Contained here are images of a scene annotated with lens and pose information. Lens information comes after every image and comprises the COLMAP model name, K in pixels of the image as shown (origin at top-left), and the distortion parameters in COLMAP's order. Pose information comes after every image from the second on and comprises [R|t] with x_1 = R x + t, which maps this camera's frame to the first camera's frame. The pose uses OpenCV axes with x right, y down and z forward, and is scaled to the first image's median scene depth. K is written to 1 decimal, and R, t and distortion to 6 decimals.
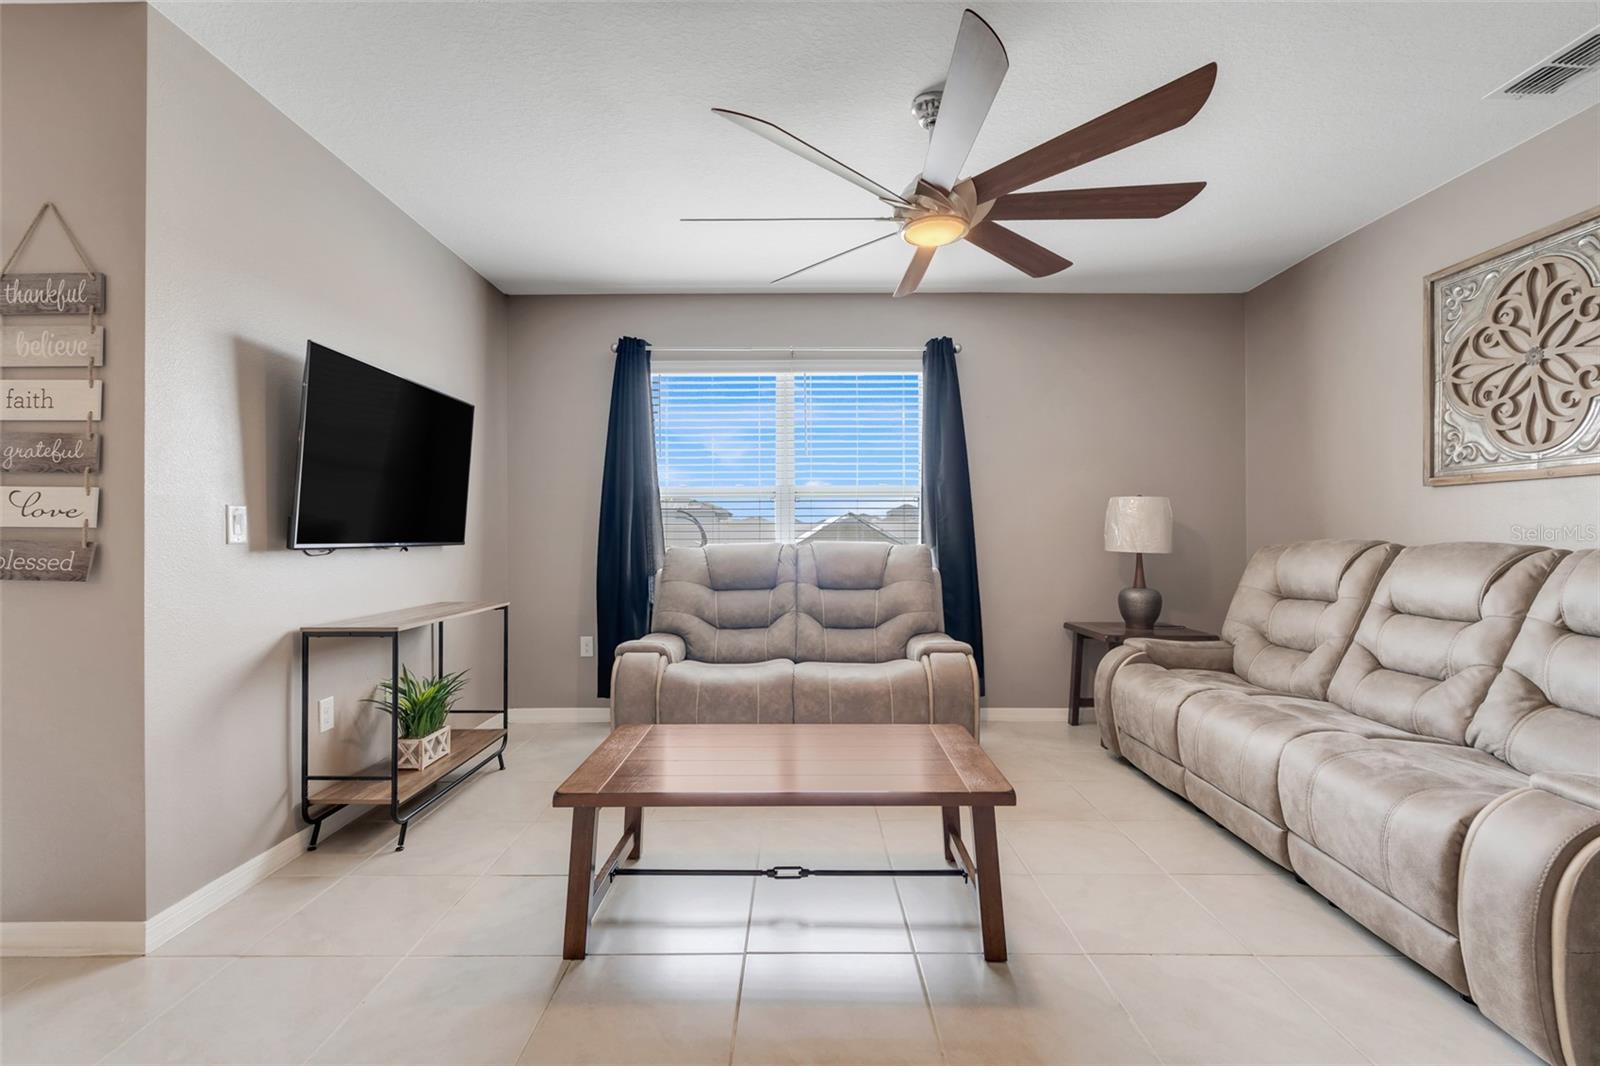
lens RADIAL K [[714.4, 0, 804.6], [0, 714.4, 534.0], [0, 0, 1]] dist [-0.001644, 0.001353]
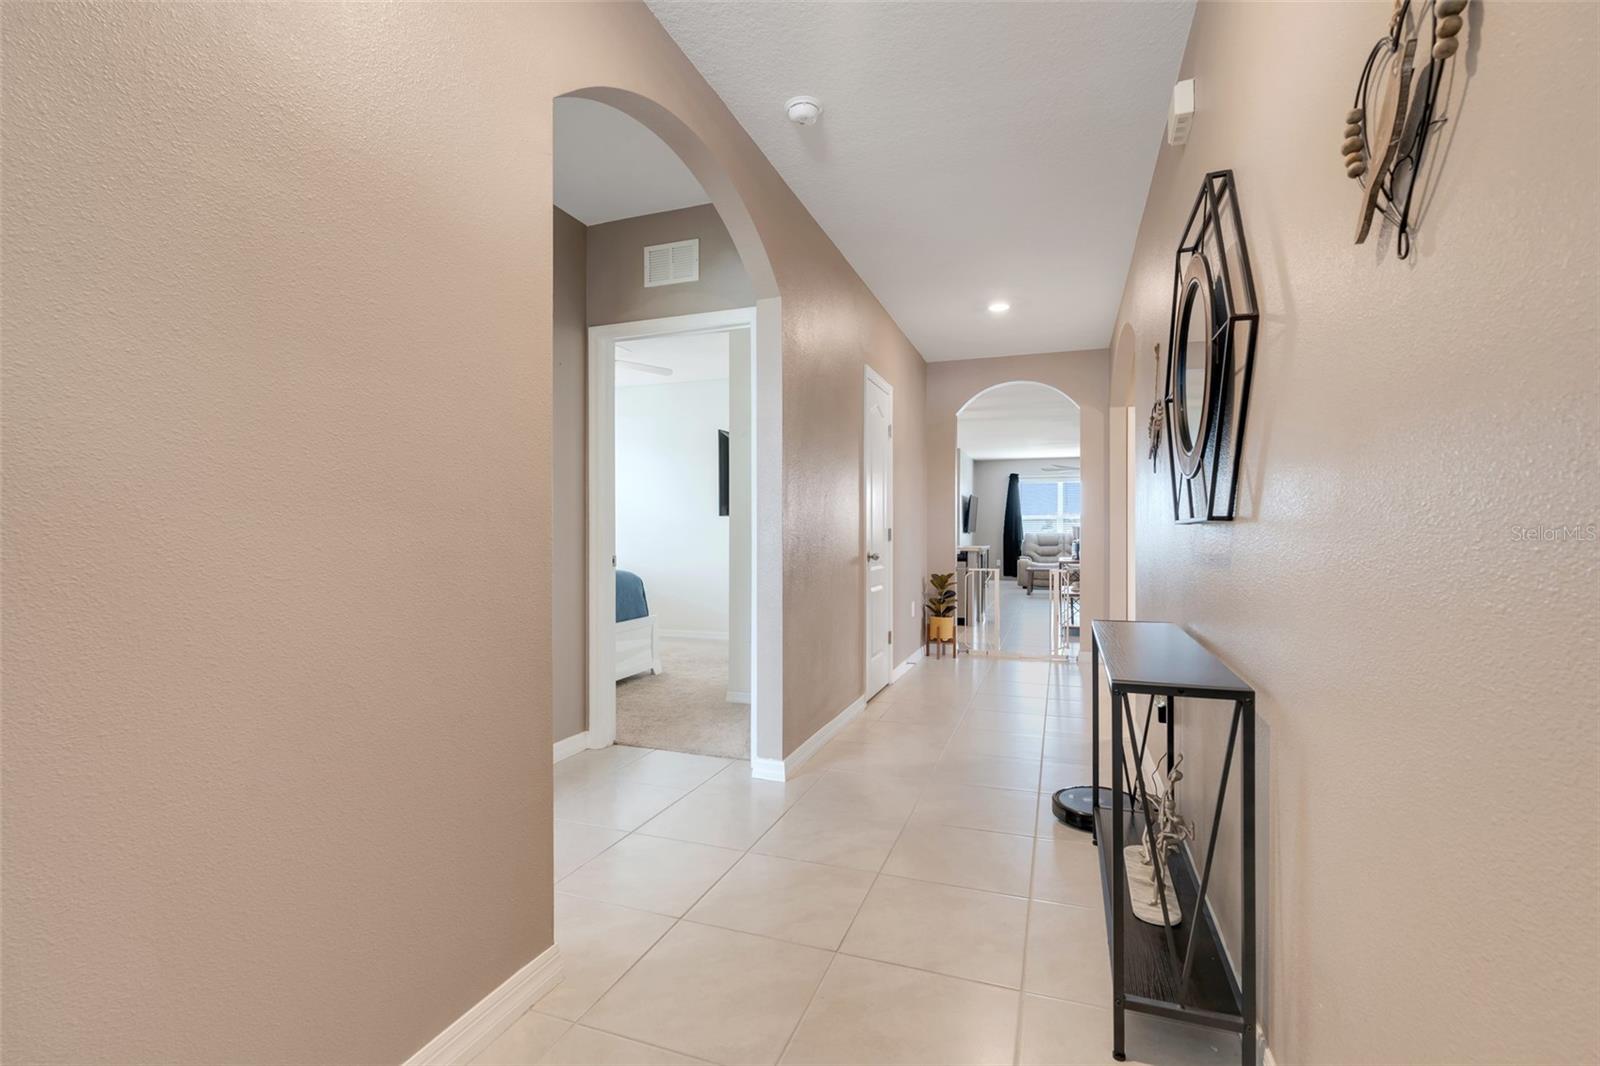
lens RADIAL K [[714.4, 0, 795.8], [0, 714.4, 534.1], [0, 0, 1]] dist [-0.001644, 0.001353]
pose [[0.936467, 0.006419, -0.350698, -0.021558], [-0.006844, 0.999977, 0.000027, 0.038349], [0.350690, 0.002375, 0.936489, -3.913935]]
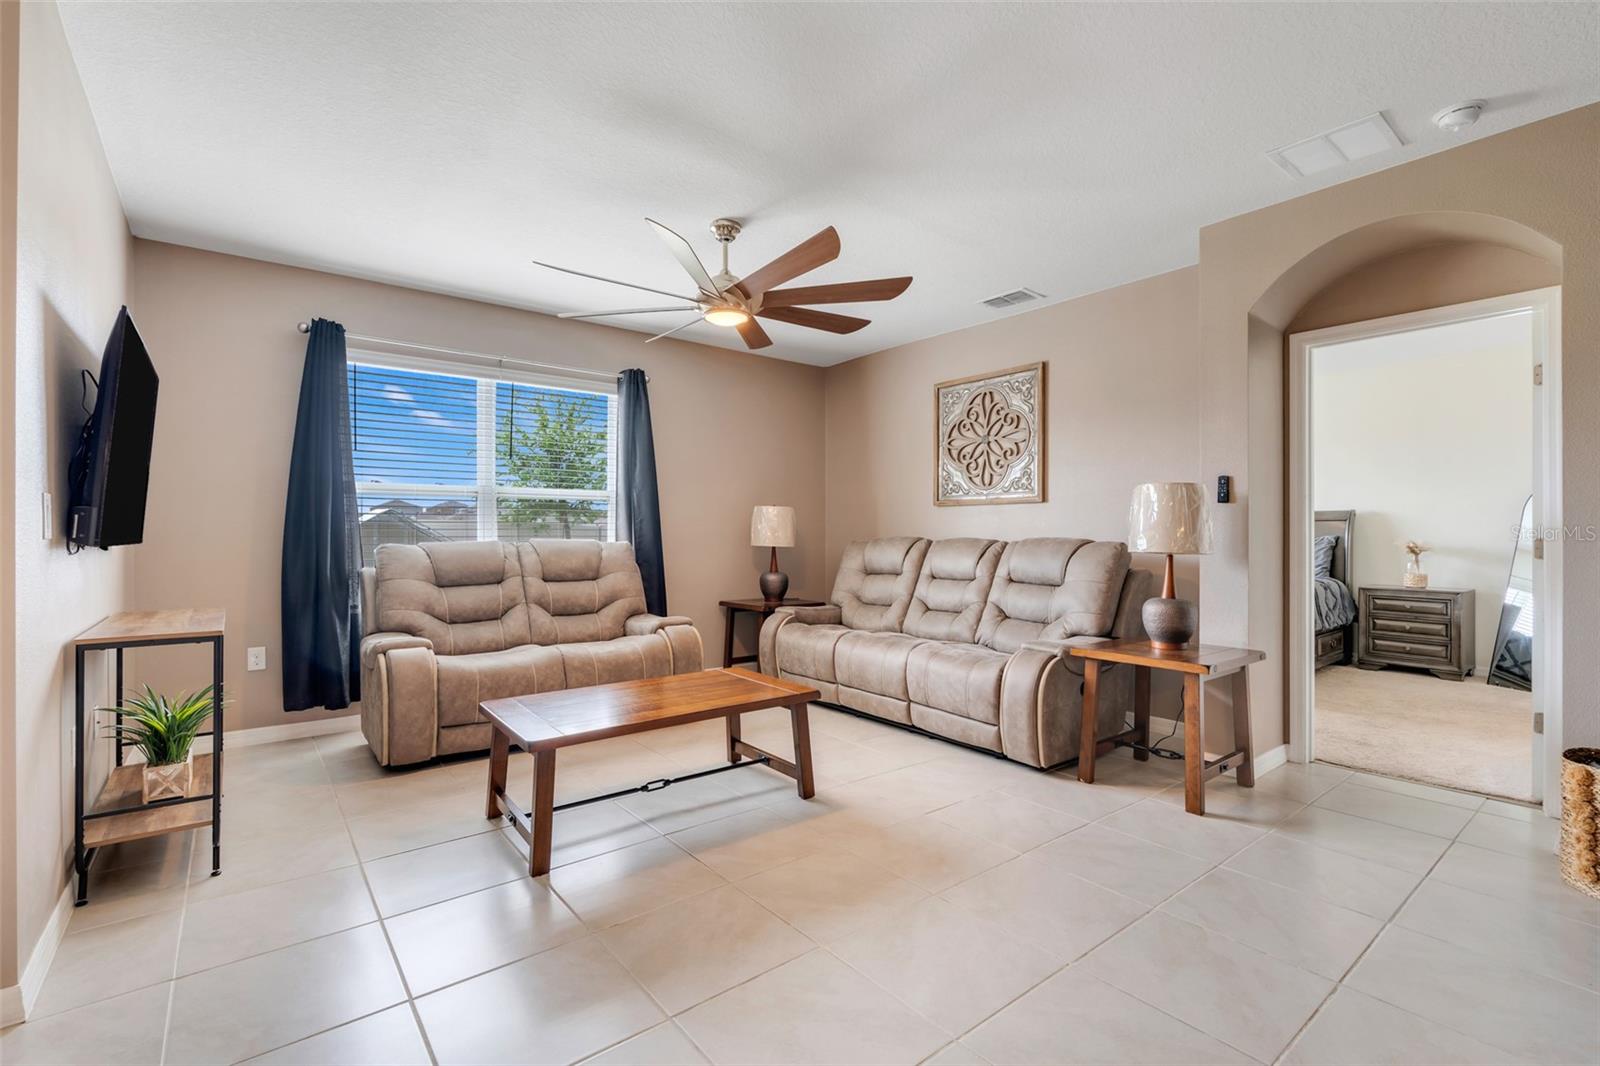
lens RADIAL K [[714.4, 0, 802.4], [0, 714.4, 529.4], [0, 0, 1]] dist [-0.001644, 0.001353]
pose [[0.784709, 0.006495, 0.619830, -0.486126], [-0.002740, 0.999972, -0.007009, 0.003186], [-0.619858, 0.003801, 0.784705, -0.166812]]
